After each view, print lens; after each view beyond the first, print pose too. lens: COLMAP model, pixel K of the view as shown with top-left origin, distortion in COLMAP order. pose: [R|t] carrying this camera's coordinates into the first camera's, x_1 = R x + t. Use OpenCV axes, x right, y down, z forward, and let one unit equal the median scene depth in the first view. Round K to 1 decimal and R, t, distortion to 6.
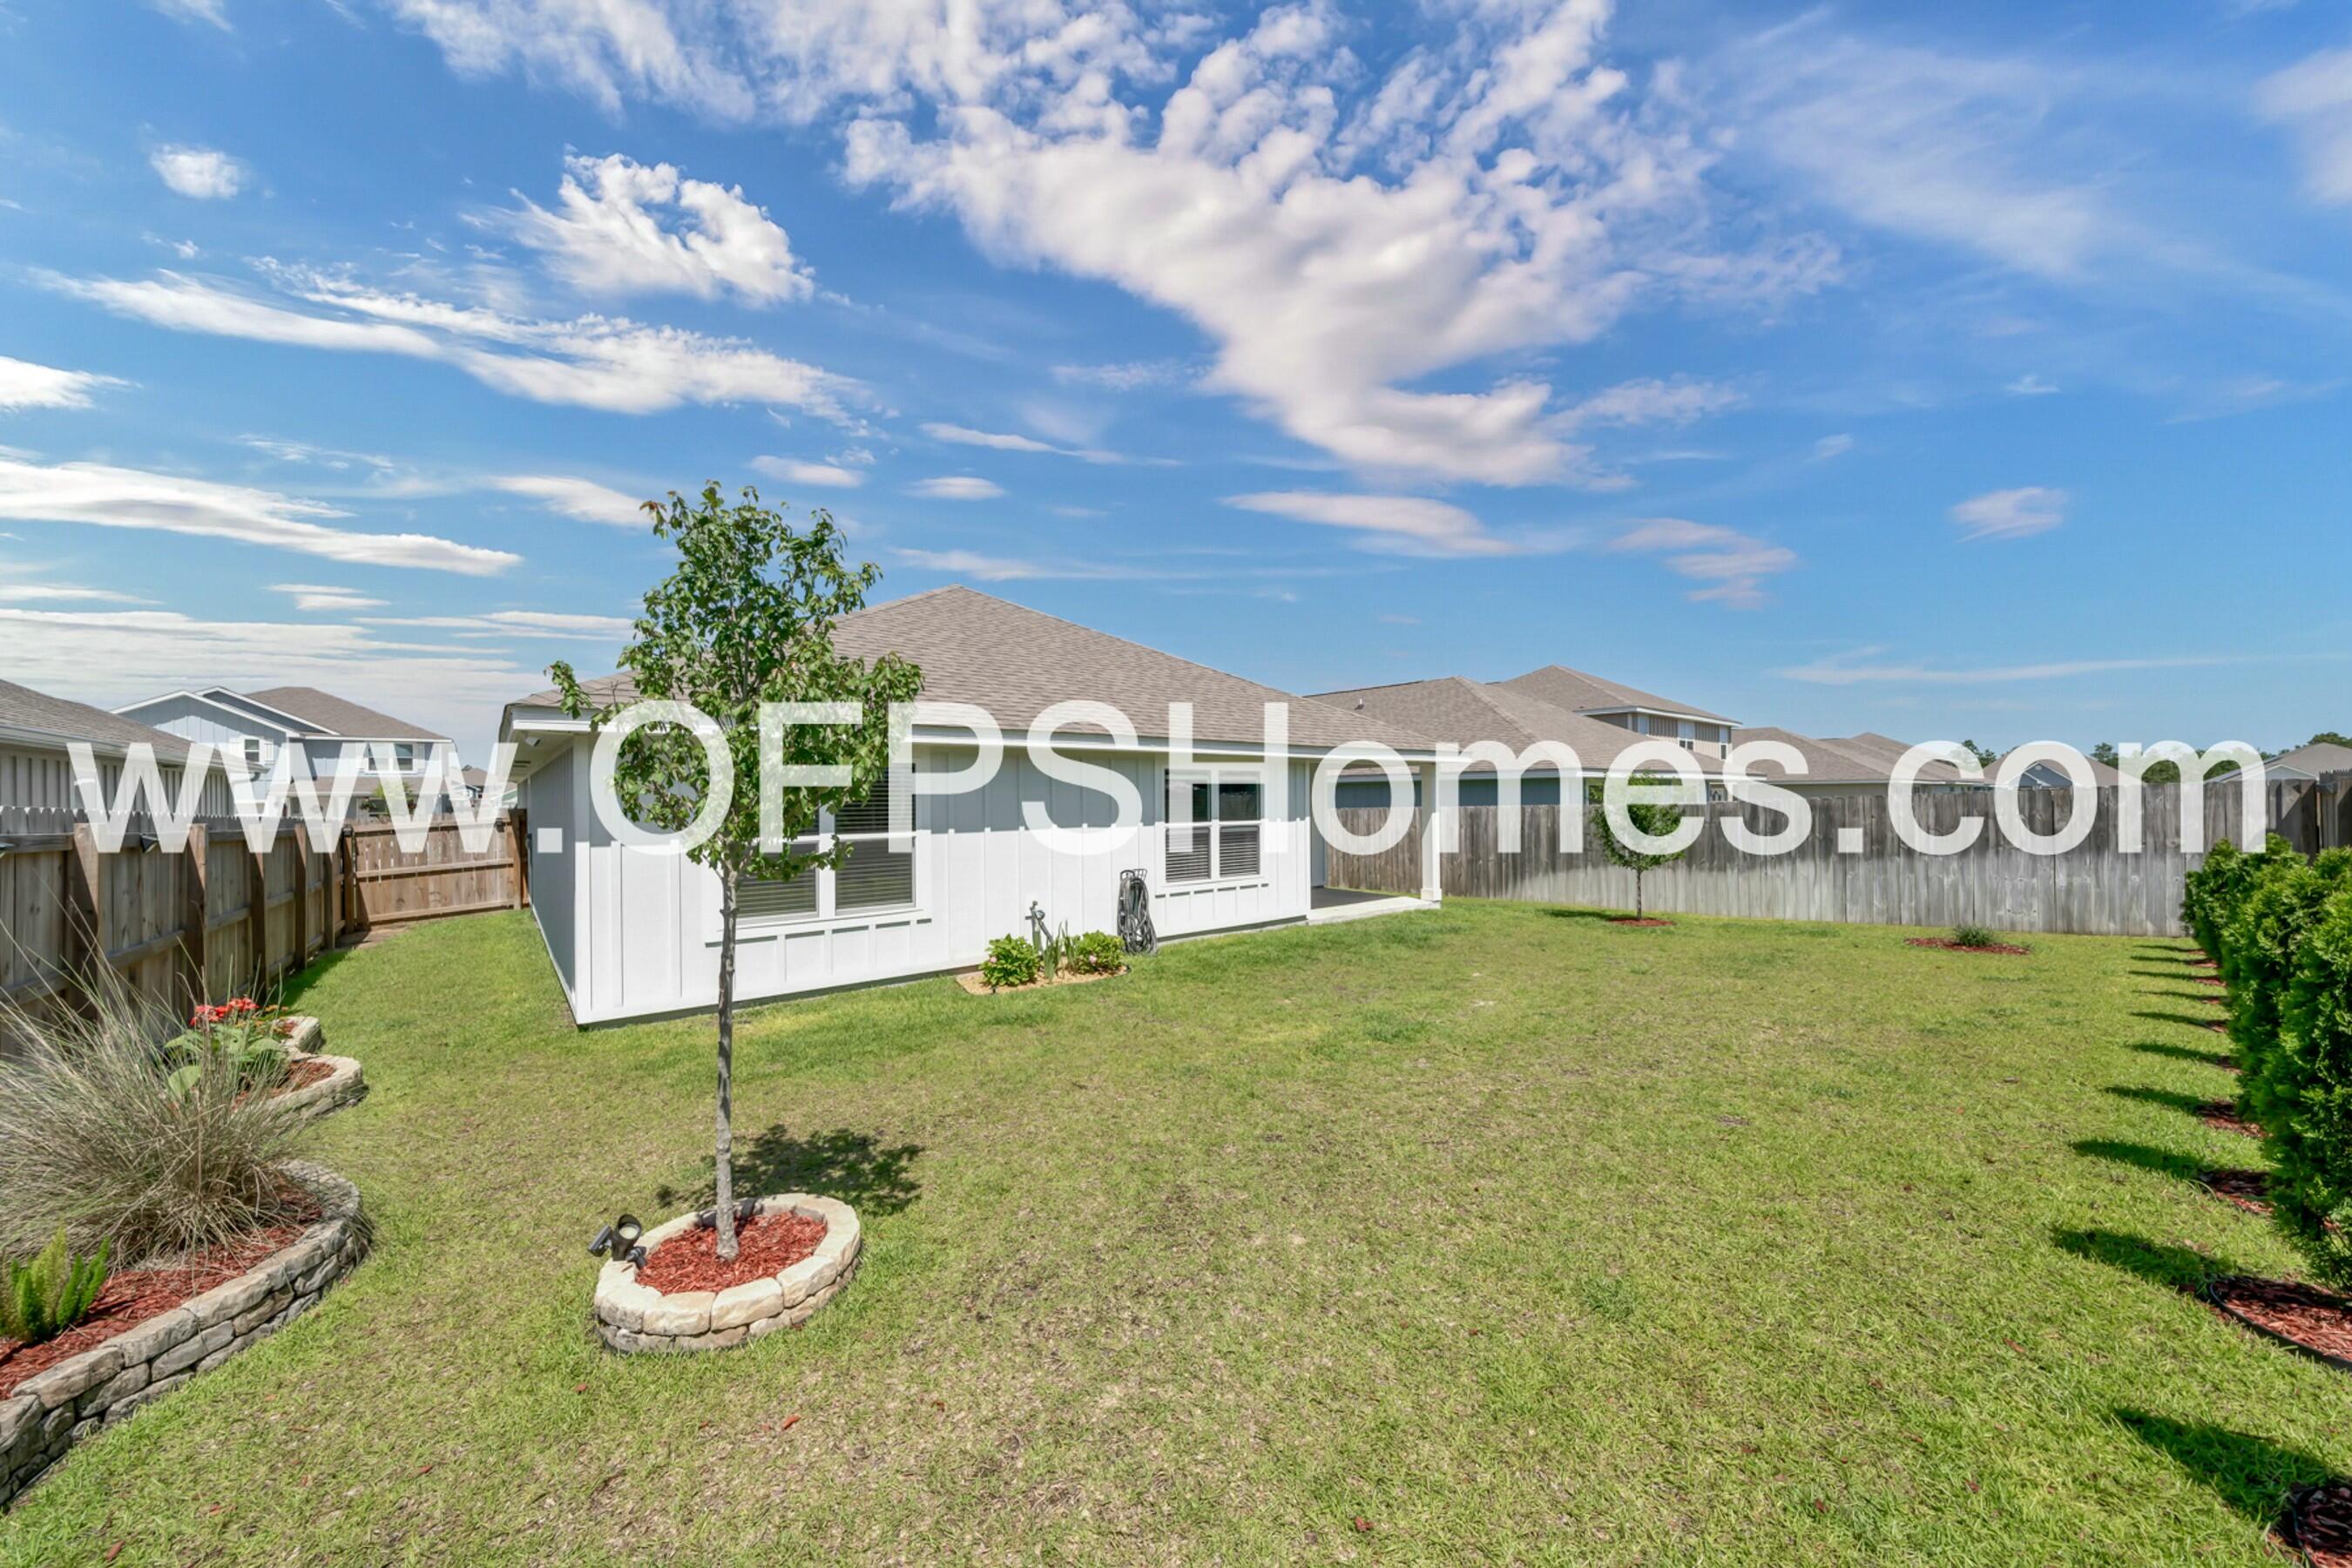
lens RADIAL K [[829.0, 0, 1175.6], [0, 829.0, 784.1], [0, 0, 1]] dist [-0.016021, 0.000228]
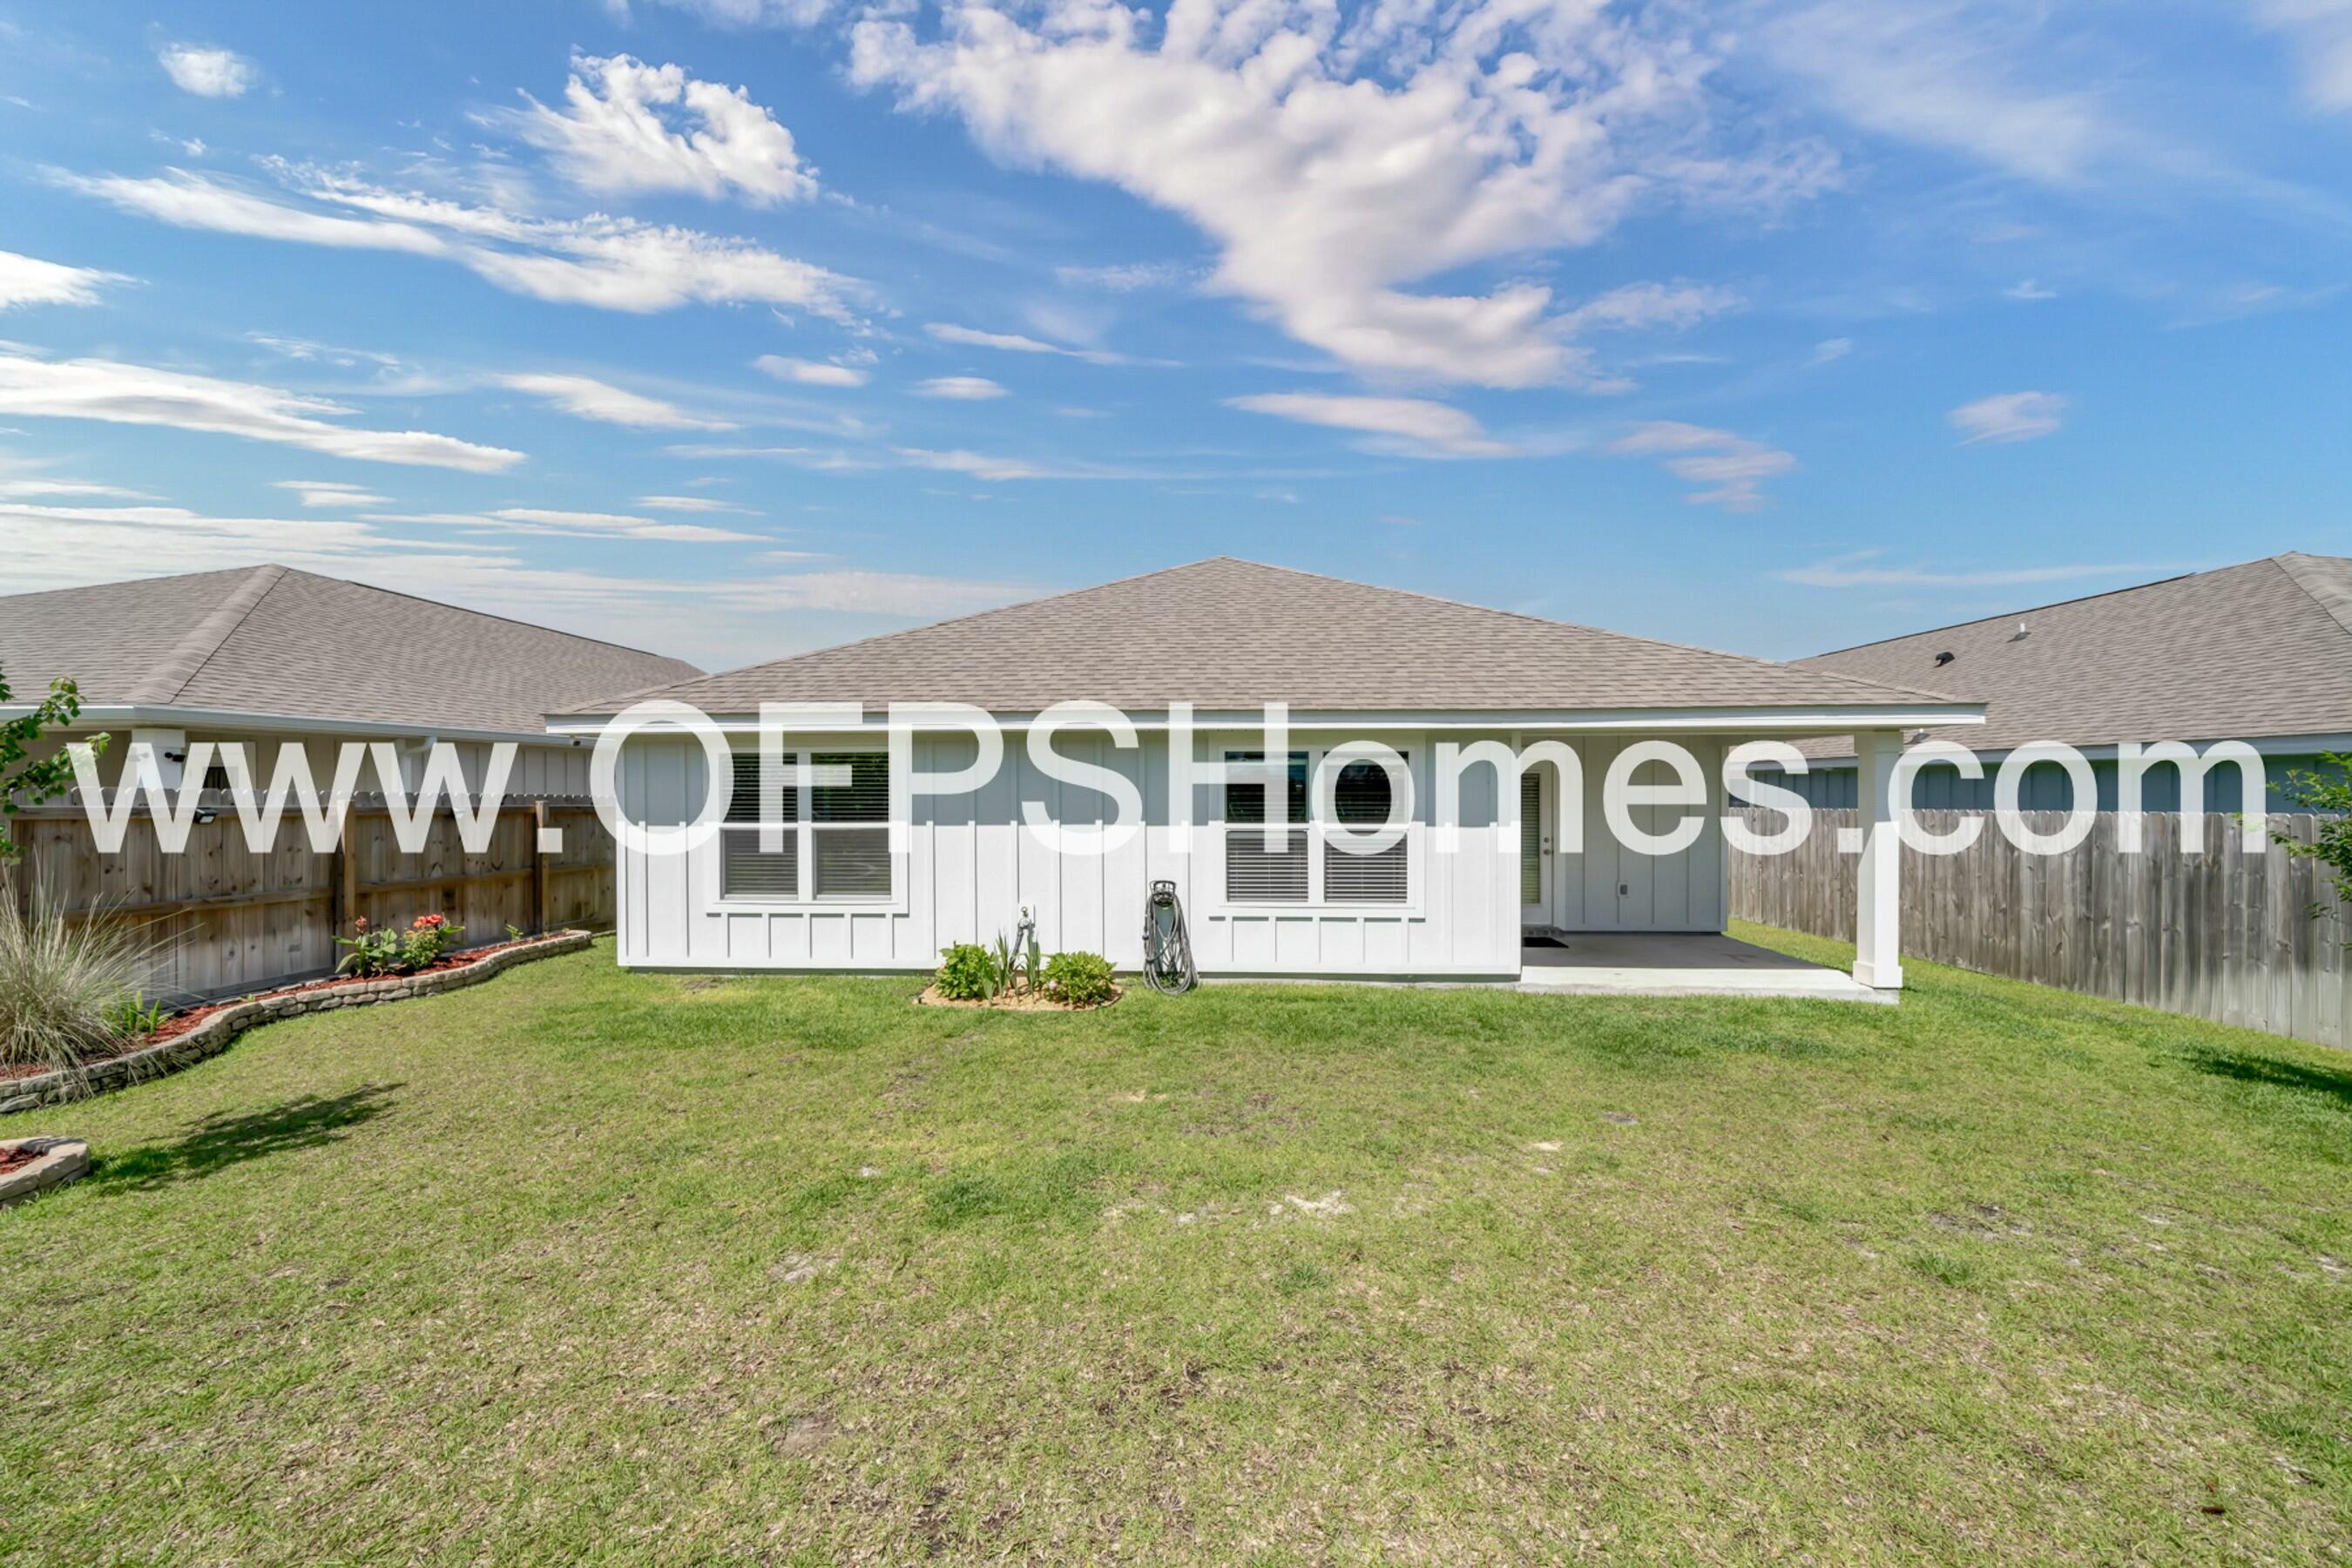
lens RADIAL K [[829.0, 0, 1175.9], [0, 829.0, 798.0], [0, 0, 1]] dist [-0.016021, 0.000228]
pose [[0.999991, 0.004158, 0.000007, -0.000015], [-0.004158, 0.999983, 0.004130, 0.136195], [0.000010, -0.004130, 0.999991, -0.005068]]
